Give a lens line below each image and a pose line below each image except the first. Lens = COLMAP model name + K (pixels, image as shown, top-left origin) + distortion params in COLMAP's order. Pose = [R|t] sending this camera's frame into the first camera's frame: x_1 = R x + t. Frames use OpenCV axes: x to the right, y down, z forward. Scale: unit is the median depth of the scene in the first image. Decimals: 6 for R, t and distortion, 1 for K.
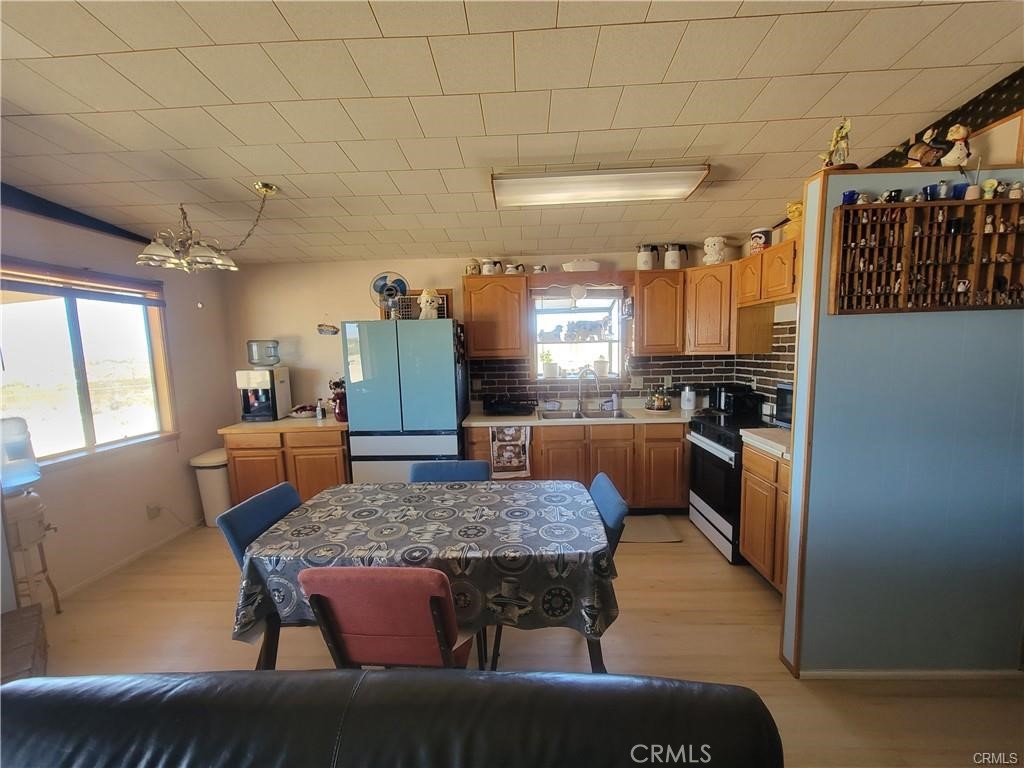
lens RADIAL K [[416.1, 0, 513.4], [0, 416.1, 384.0], [0, 0, 1]] dist [-0.004230, -0.000780]
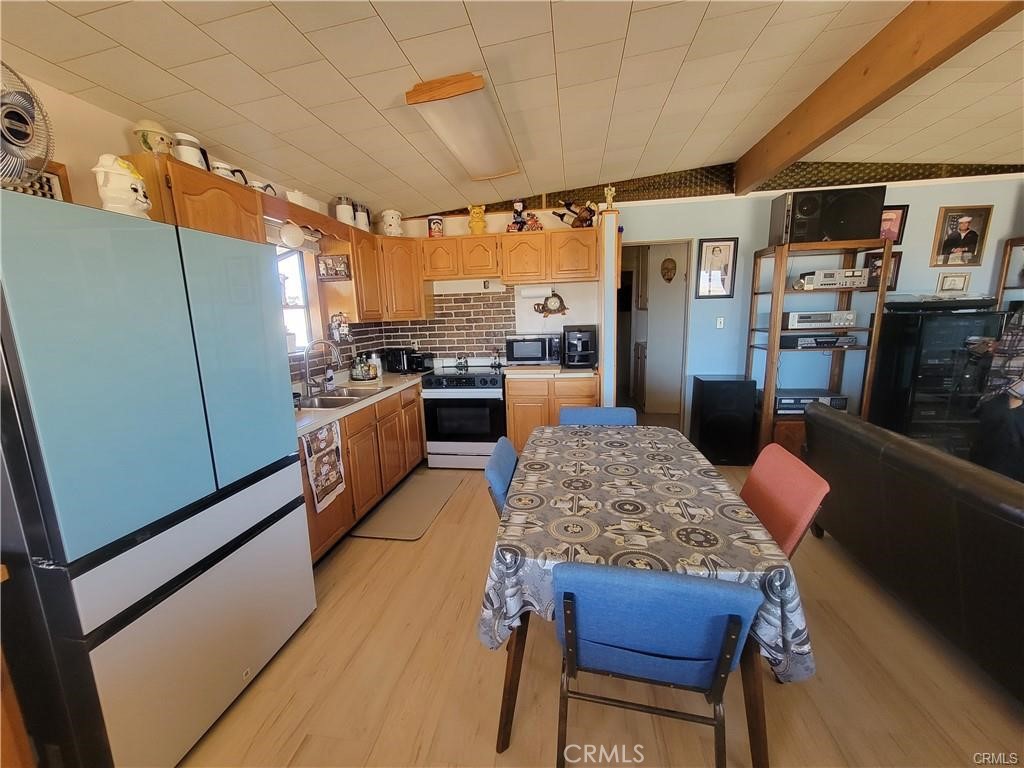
lens RADIAL K [[416.1, 0, 504.6], [0, 416.1, 388.0], [0, 0, 1]] dist [-0.004230, -0.000780]
pose [[0.128010, -0.154065, 0.979733, -0.538852], [0.112046, 0.983783, 0.140062, -0.017677], [-0.985423, 0.091845, 0.143196, 0.536257]]
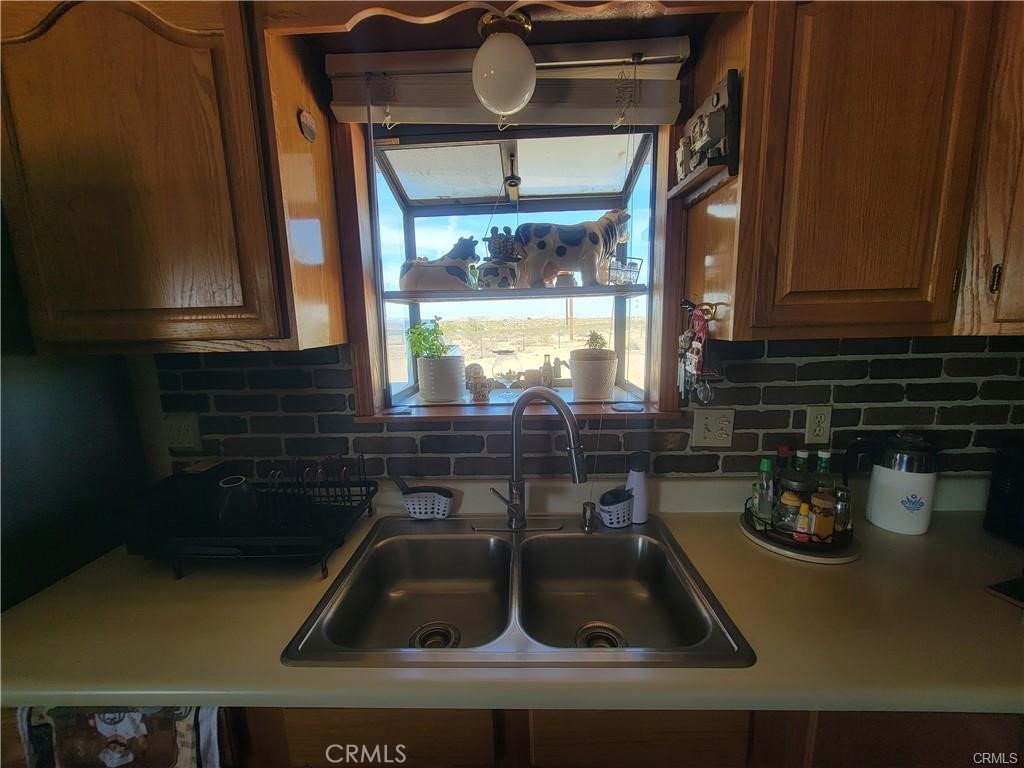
lens RADIAL K [[416.1, 0, 506.0], [0, 416.1, 394.7], [0, 0, 1]] dist [-0.004230, -0.000780]
pose [[0.999973, 0.000330, 0.007308, 0.149879], [-0.000905, 0.996883, 0.078889, -0.050849], [-0.007259, -0.078894, 0.996857, 0.717644]]
